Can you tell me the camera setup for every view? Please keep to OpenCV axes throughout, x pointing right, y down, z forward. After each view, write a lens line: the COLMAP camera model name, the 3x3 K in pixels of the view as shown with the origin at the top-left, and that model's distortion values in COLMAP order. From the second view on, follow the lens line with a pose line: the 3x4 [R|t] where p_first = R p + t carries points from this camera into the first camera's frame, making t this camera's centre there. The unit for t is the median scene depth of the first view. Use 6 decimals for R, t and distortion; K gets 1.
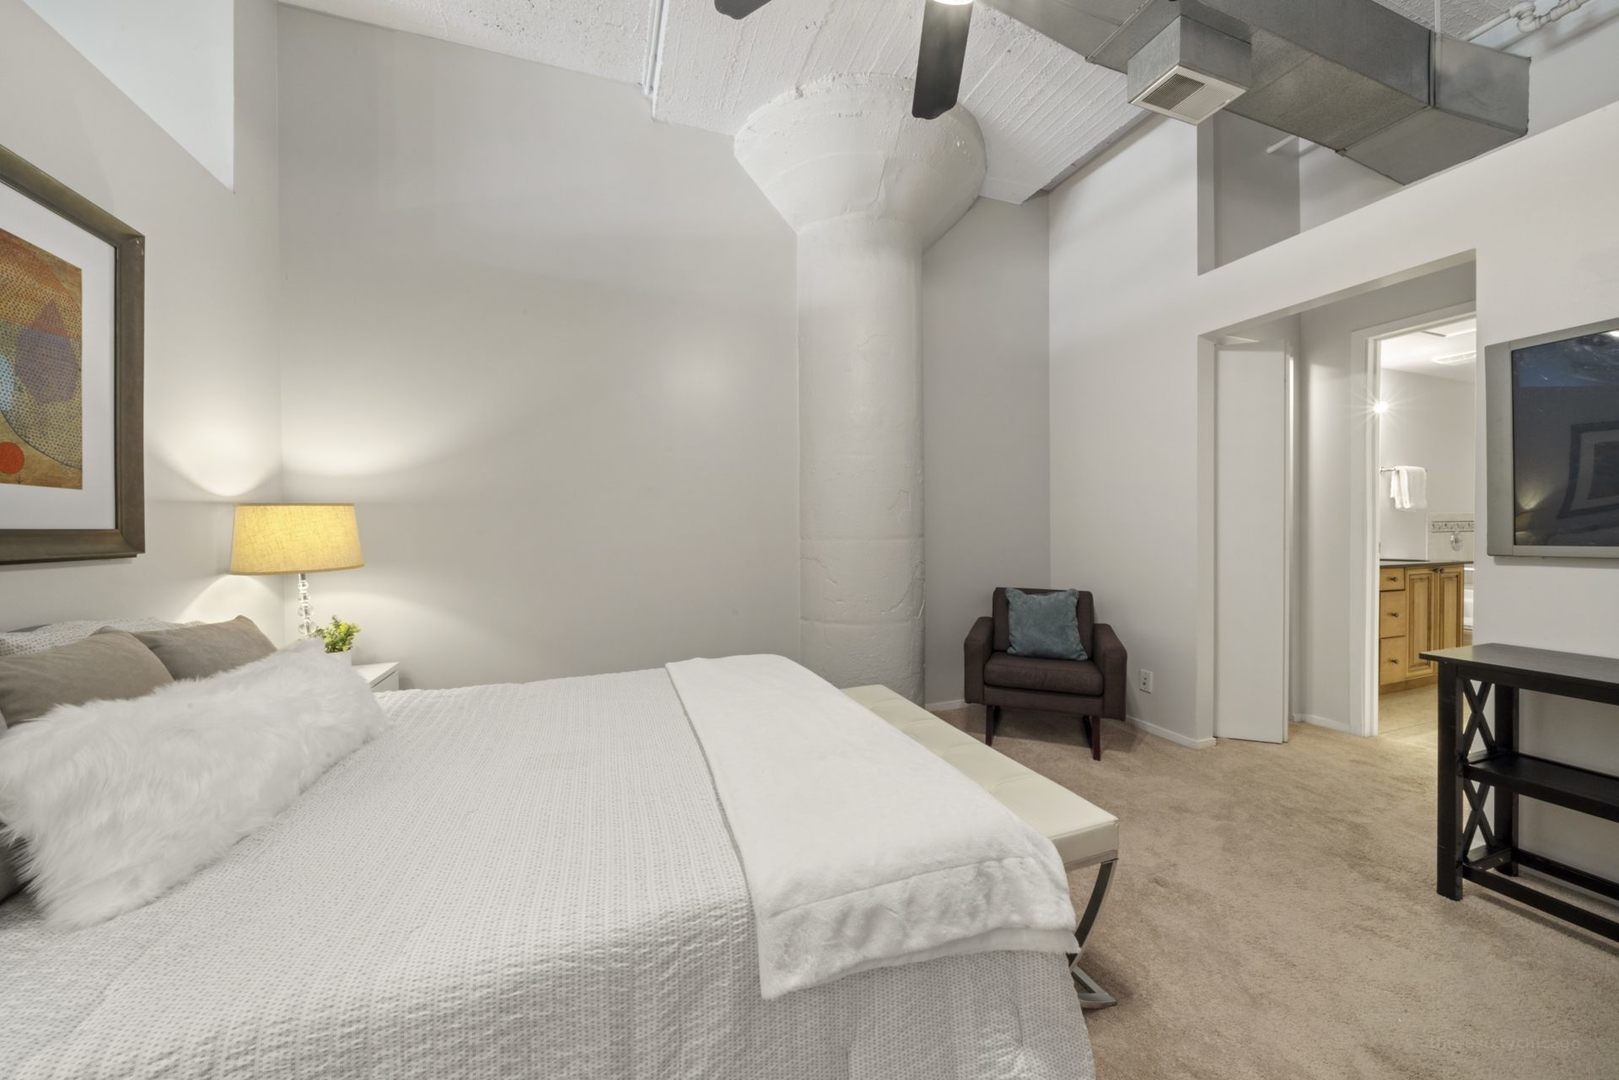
lens RADIAL K [[569.0, 0, 804.0], [0, 569.0, 544.0], [0, 0, 1]] dist [-0.001759, -0.000021]
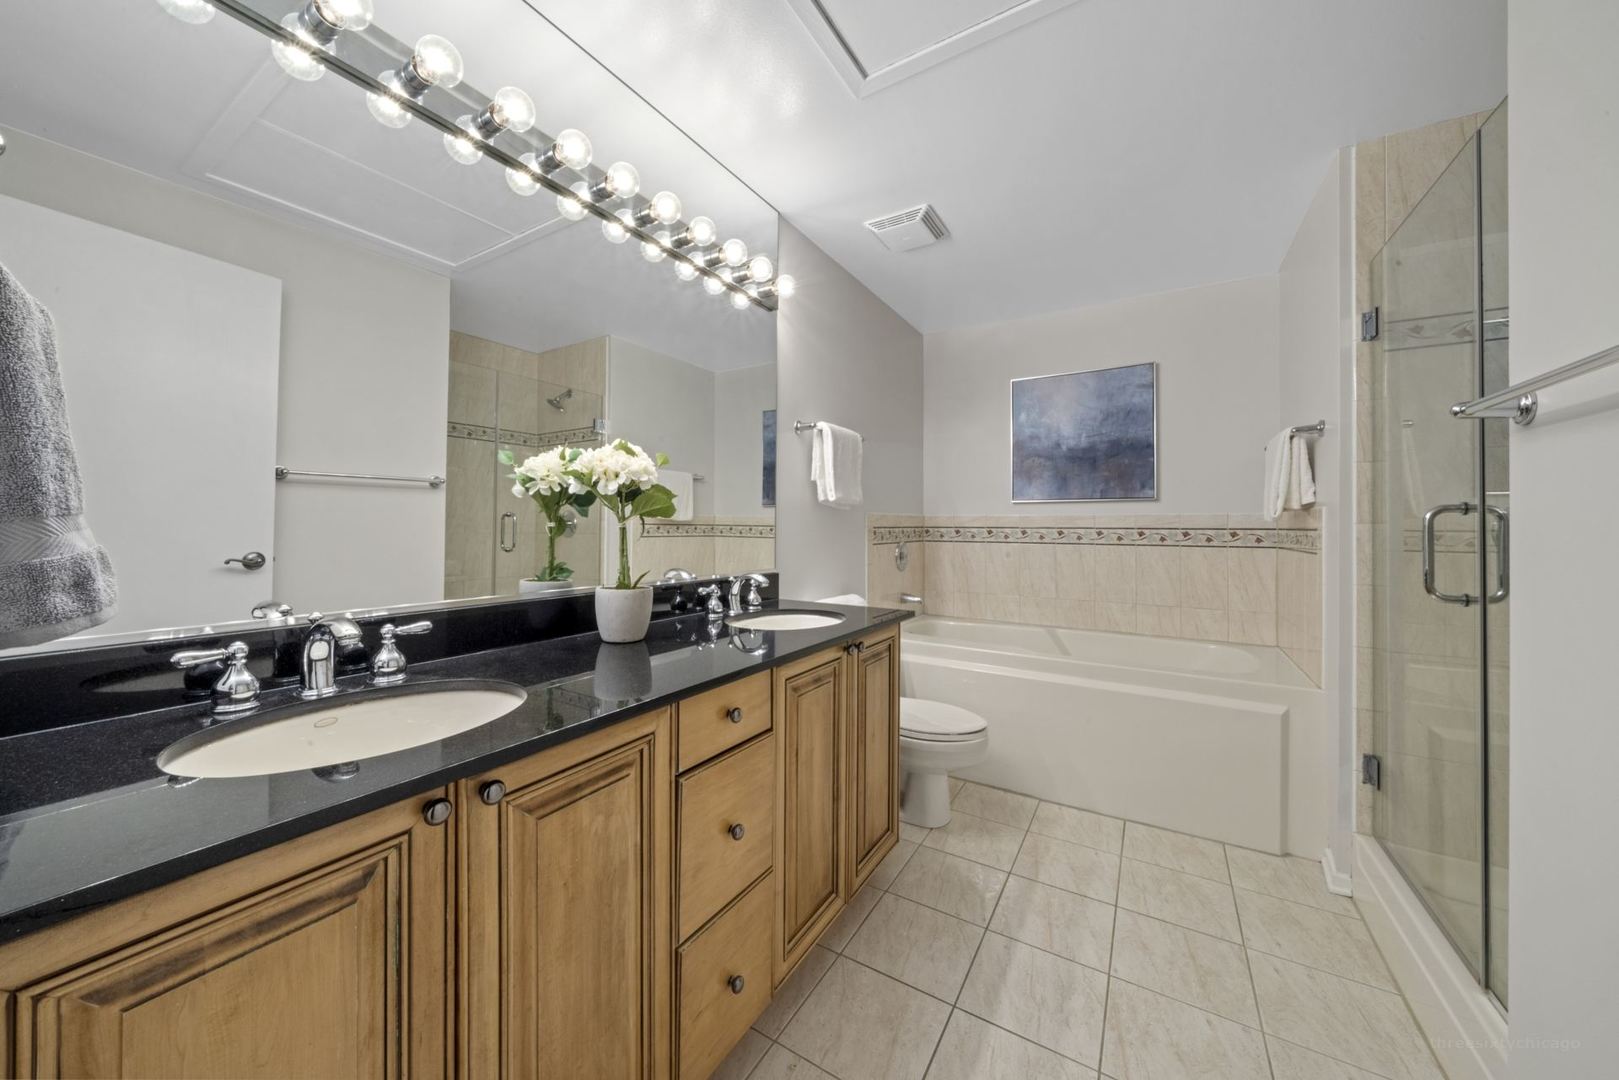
lens RADIAL K [[569.0, 0, 804.0], [0, 569.0, 544.0], [0, 0, 1]] dist [-0.001759, -0.000021]
pose [[0.791276, -0.004875, 0.611439, 0.709409], [0.003430, 0.999988, 0.003535, -0.024995], [-0.611449, -0.000700, 0.791284, 0.589892]]
